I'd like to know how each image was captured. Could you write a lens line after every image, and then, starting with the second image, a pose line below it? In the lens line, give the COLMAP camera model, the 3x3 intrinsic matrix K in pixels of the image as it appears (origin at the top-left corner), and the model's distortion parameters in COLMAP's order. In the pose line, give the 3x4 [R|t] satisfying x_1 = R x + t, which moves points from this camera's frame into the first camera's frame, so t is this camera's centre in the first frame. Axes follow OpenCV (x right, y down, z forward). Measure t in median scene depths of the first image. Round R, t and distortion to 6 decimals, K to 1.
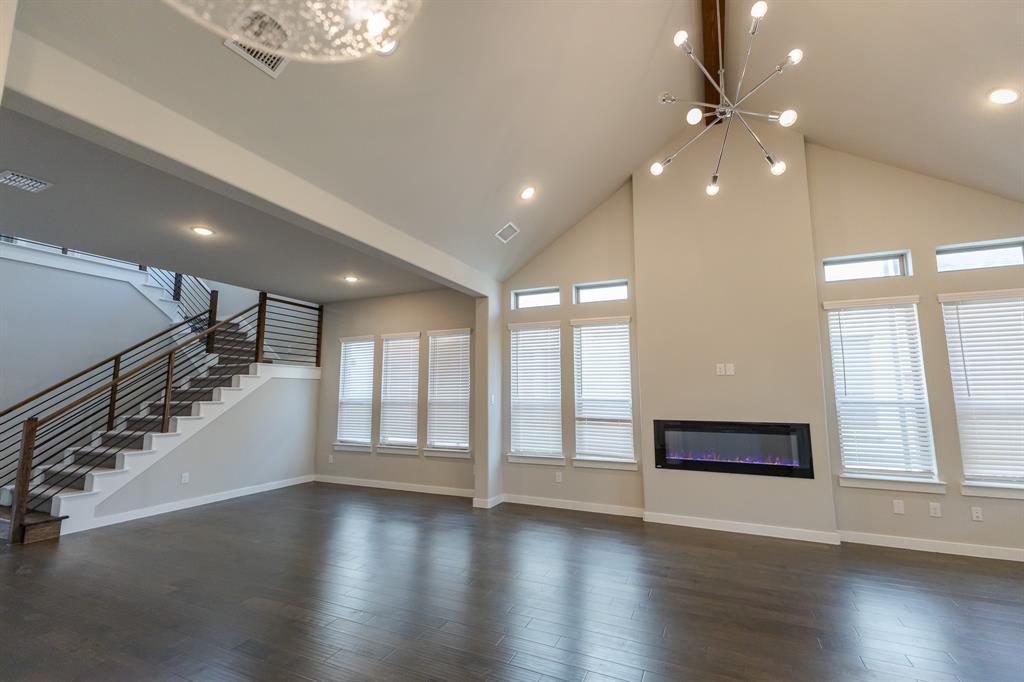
lens RADIAL K [[443.8, 0, 518.7], [0, 443.8, 339.0], [0, 0, 1]] dist [0.013738, -0.000324]
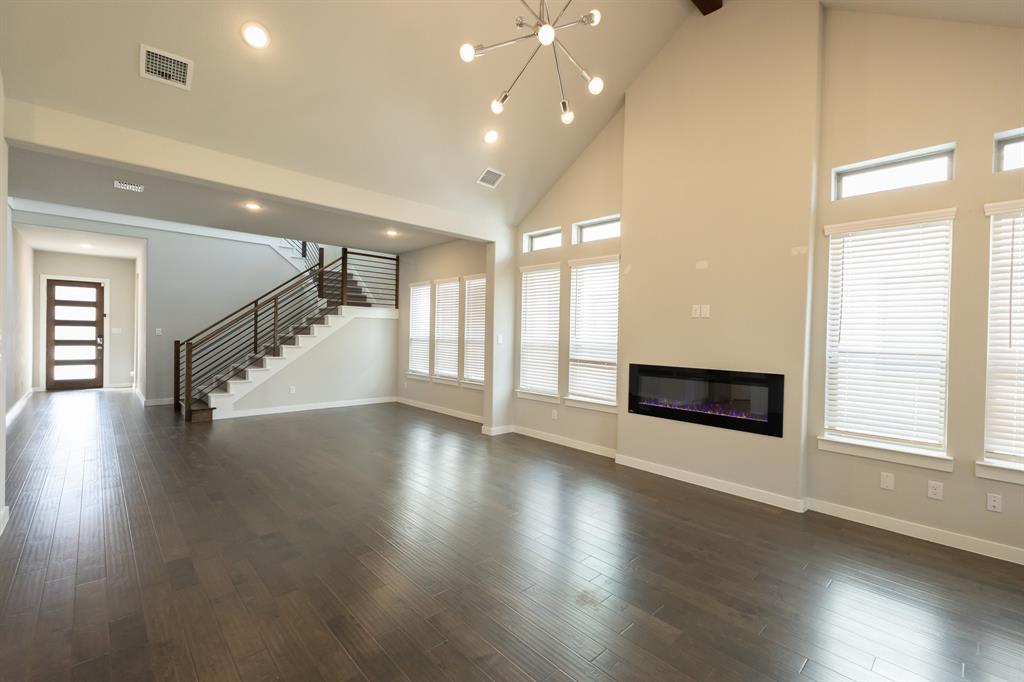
lens RADIAL K [[447.2, 0, 513.3], [0, 447.2, 337.7], [0, 0, 1]] dist [0.013180, -0.000033]
pose [[0.924000, 0.022878, -0.381707, 0.394660], [0.026416, 0.992005, 0.123402, 0.000499], [0.381479, -0.124107, 0.916009, 0.023711]]
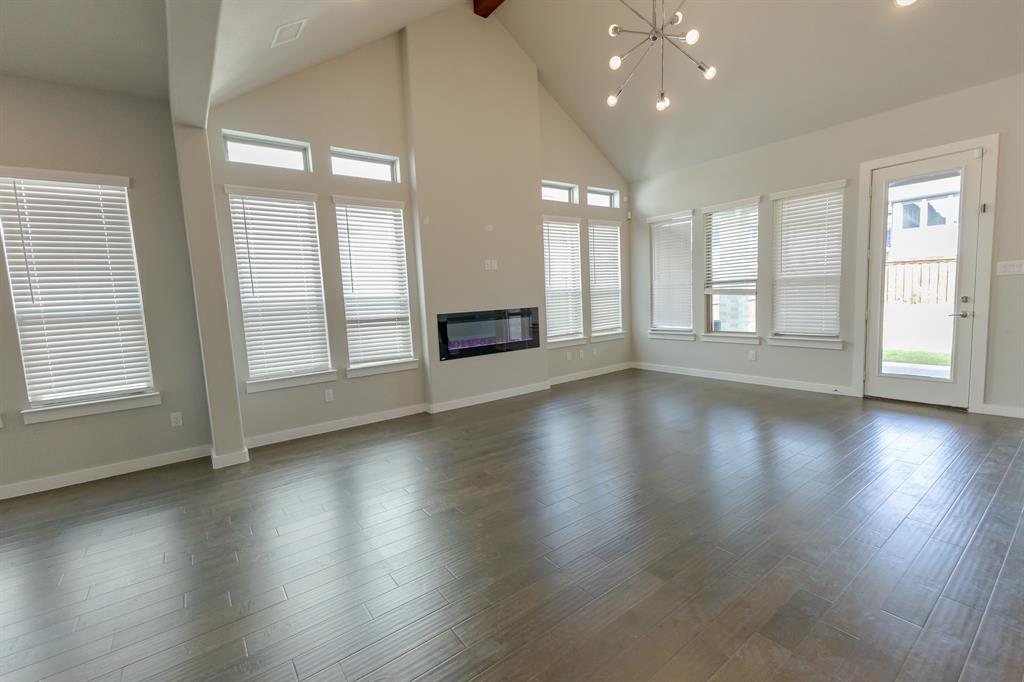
lens RADIAL K [[444.0, 0, 510.3], [0, 444.0, 338.1], [0, 0, 1]] dist [0.013324, -0.000193]
pose [[0.480791, -0.110117, 0.869893, -0.436783], [-0.068705, 0.984301, 0.162574, 0.055456], [-0.874139, -0.137930, 0.465678, 0.349493]]
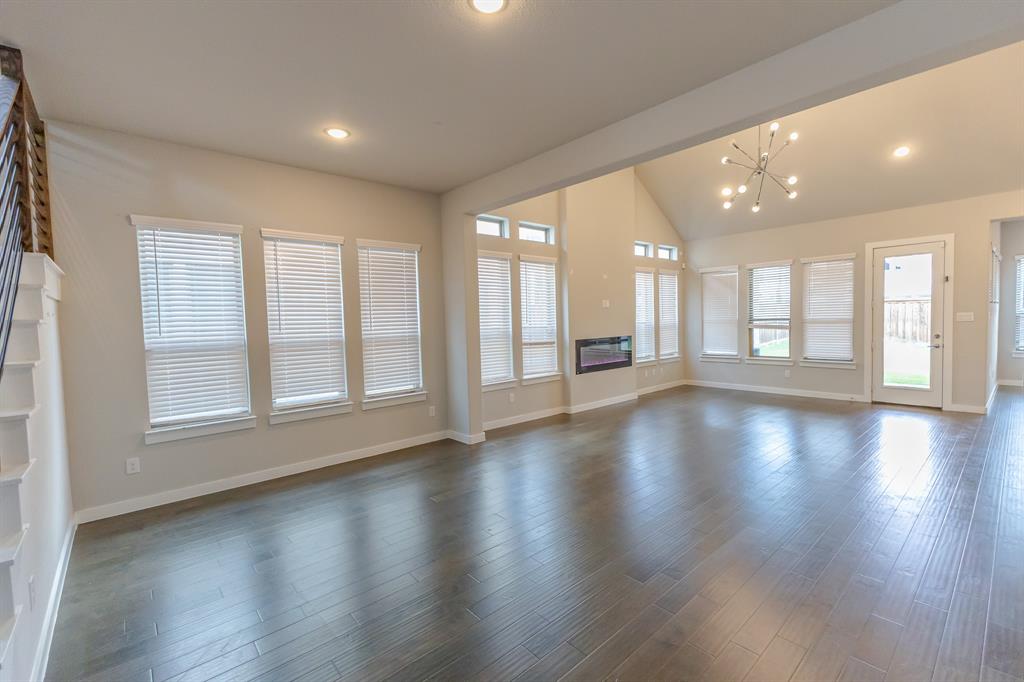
lens RADIAL K [[447.2, 0, 513.3], [0, 447.2, 337.7], [0, 0, 1]] dist [0.013180, -0.000033]
pose [[0.404414, -0.050311, 0.913191, -0.906690], [-0.094230, 0.990880, 0.096322, 0.056093], [-0.909709, -0.125004, 0.395985, 0.571920]]
